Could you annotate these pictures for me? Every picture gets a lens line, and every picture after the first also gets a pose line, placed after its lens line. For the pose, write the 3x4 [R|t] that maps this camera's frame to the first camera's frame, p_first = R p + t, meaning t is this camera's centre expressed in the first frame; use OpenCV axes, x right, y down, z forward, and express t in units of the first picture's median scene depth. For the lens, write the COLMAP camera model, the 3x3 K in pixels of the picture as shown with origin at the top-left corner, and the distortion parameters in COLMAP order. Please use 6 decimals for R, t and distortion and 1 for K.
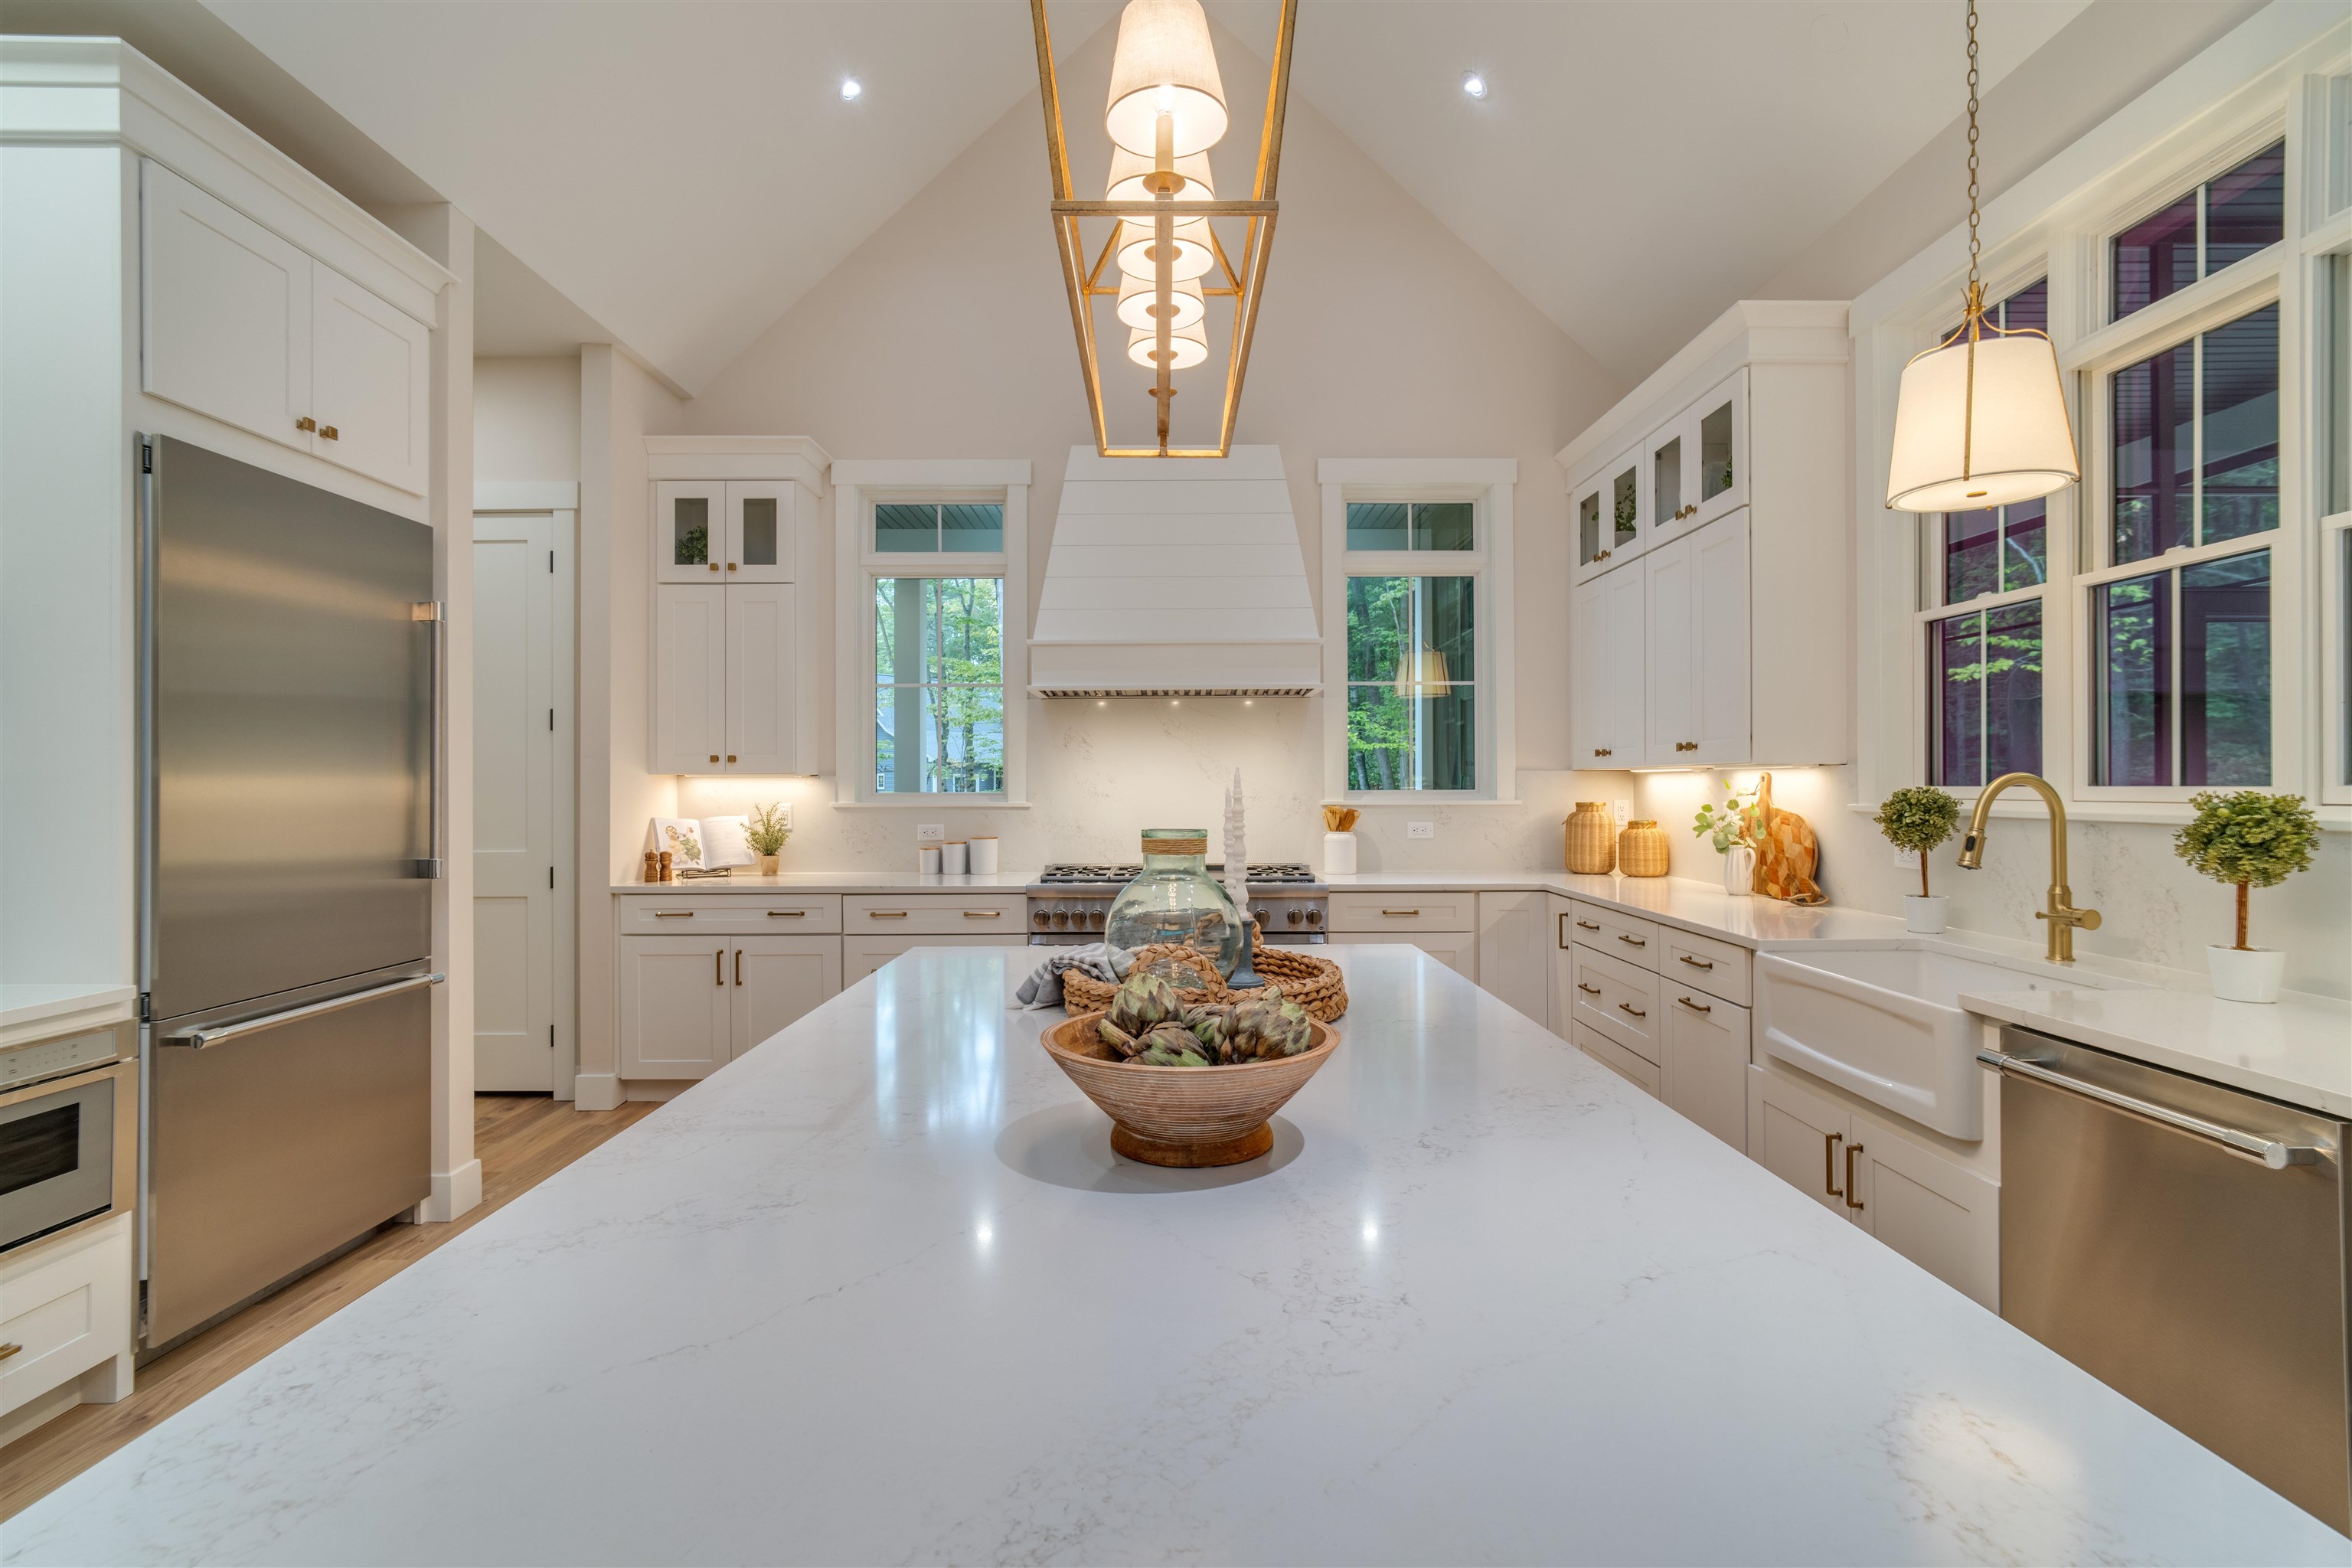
lens RADIAL K [[1153.6, 0, 1176.0], [0, 1153.6, 784.0], [0, 0, 1]] dist [-0.005668, -0.000757]
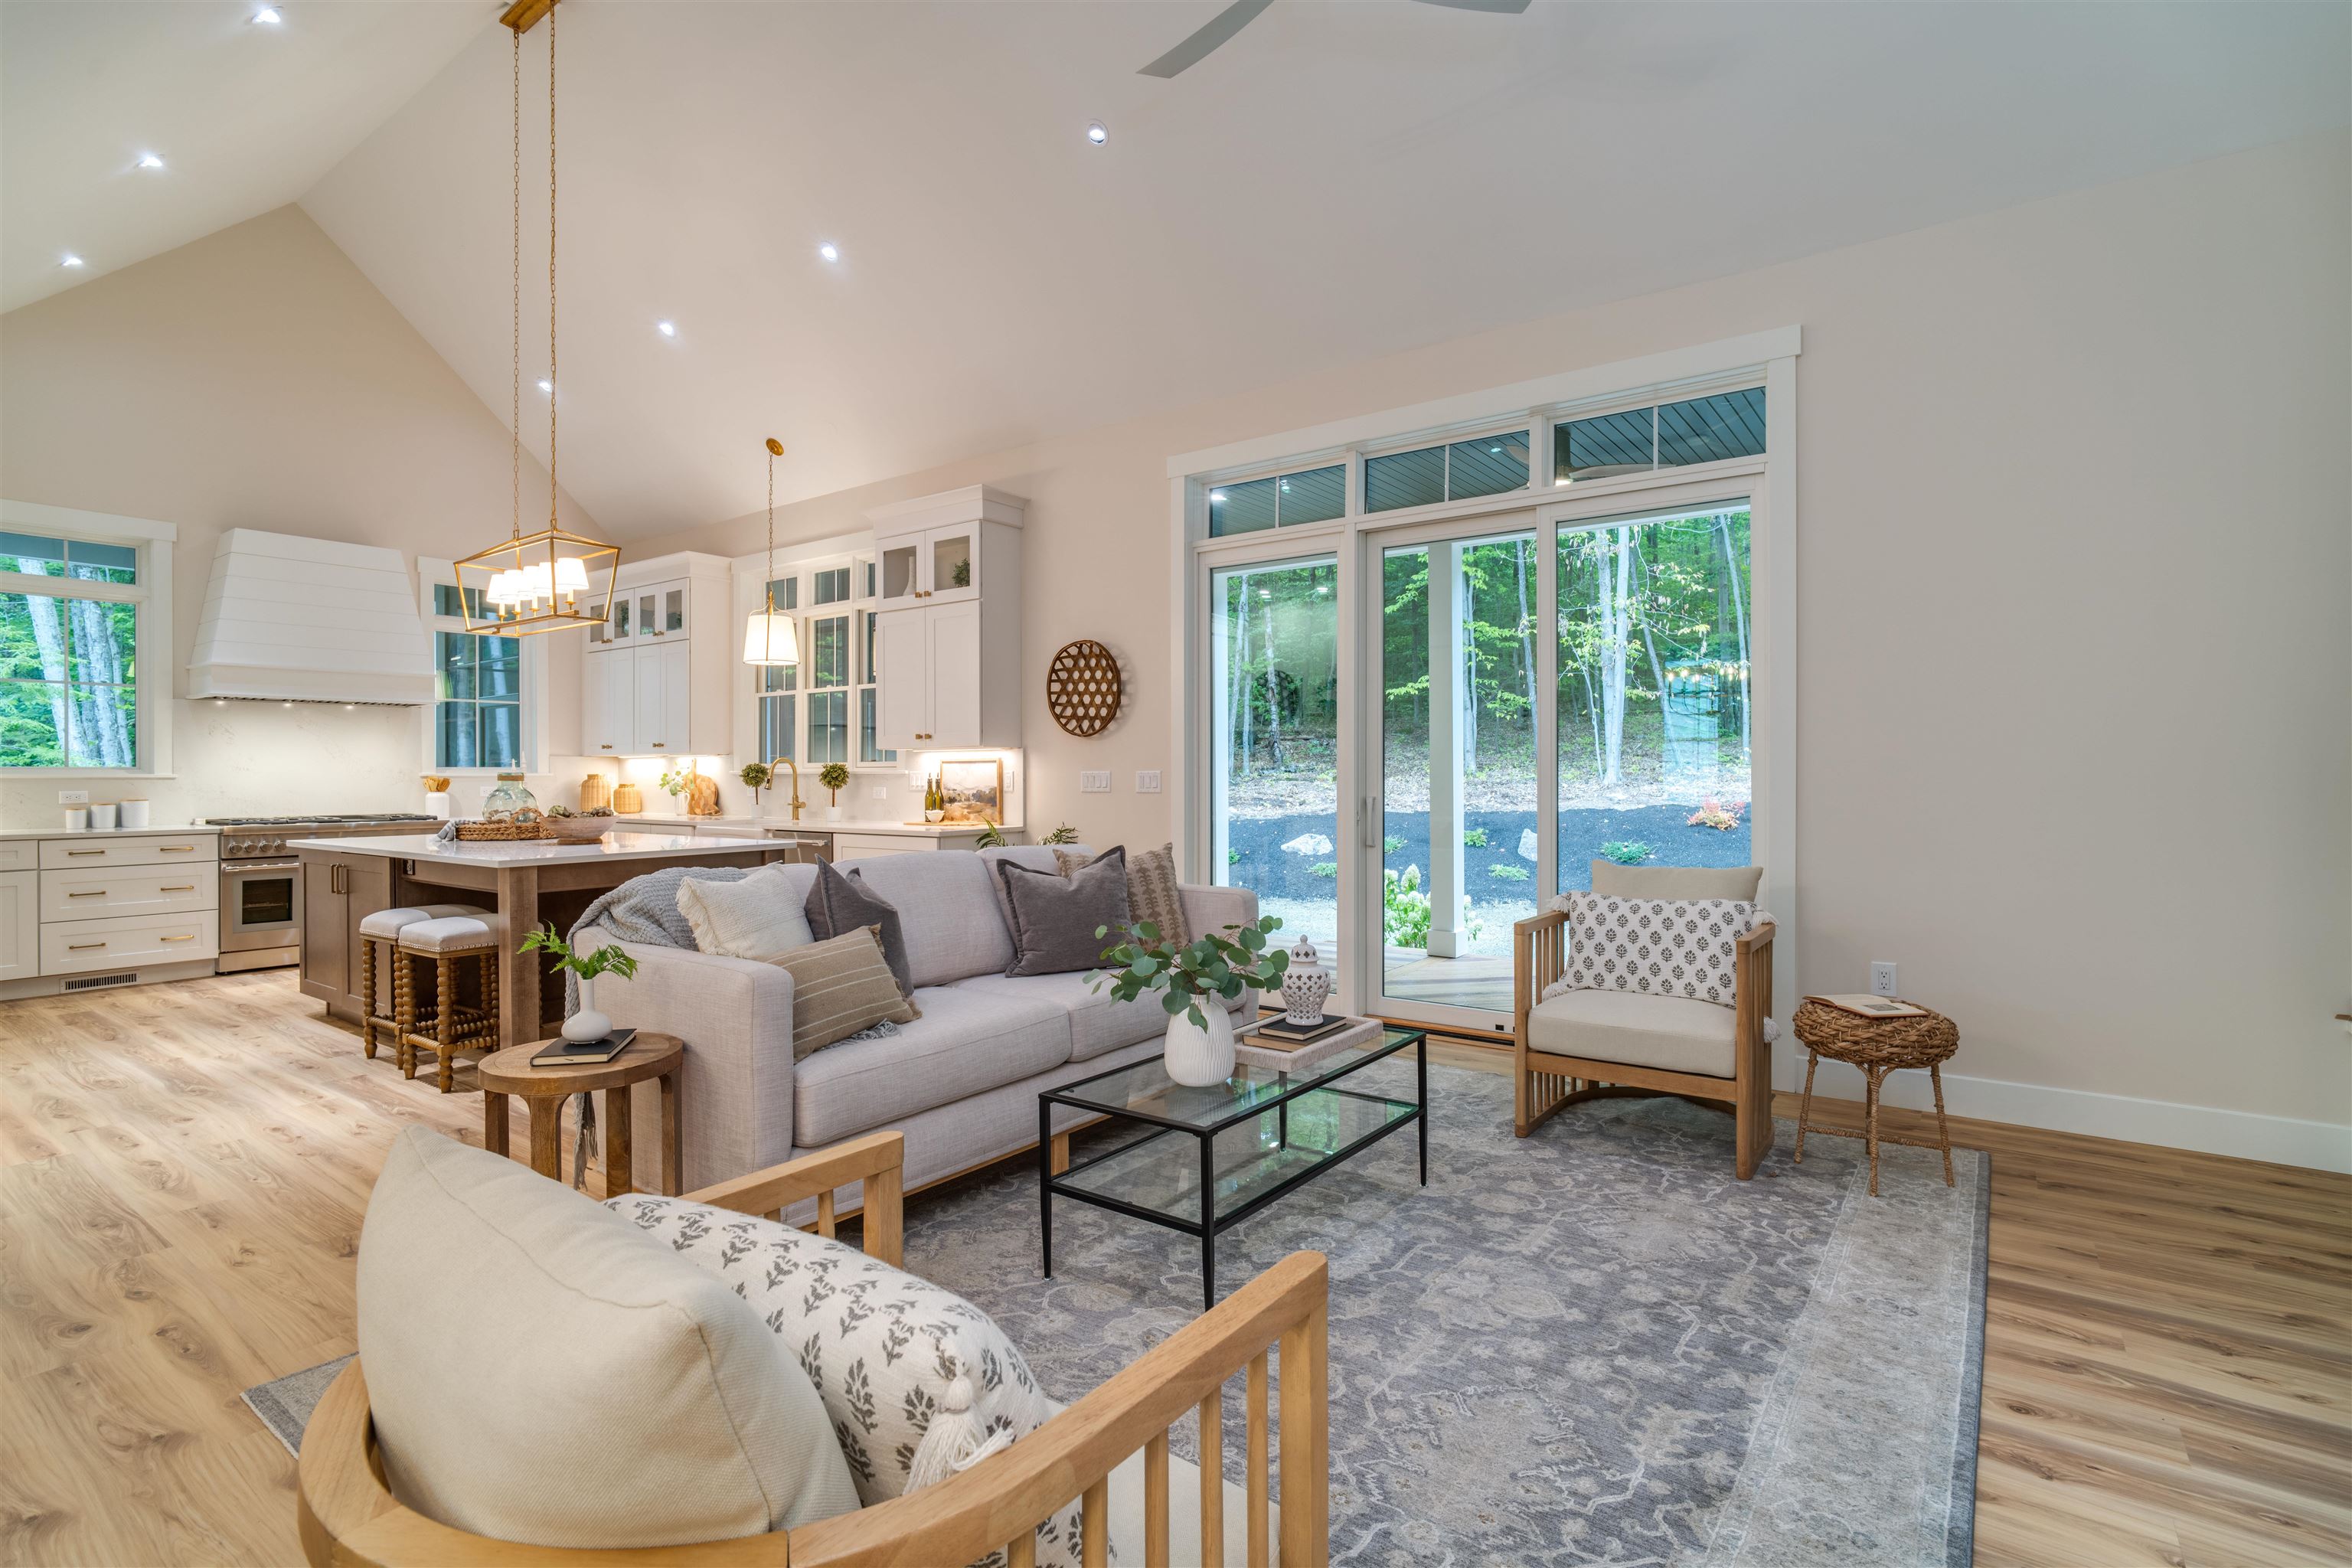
lens RADIAL K [[1096.5, 0, 1173.3], [0, 1096.5, 770.4], [0, 0, 1]] dist [-0.004856, 0.006229]
pose [[0.607352, 0.003278, 0.794426, -0.737609], [0.000064, 0.999991, -0.004176, 0.027855], [-0.794433, 0.002587, 0.607346, -1.234755]]
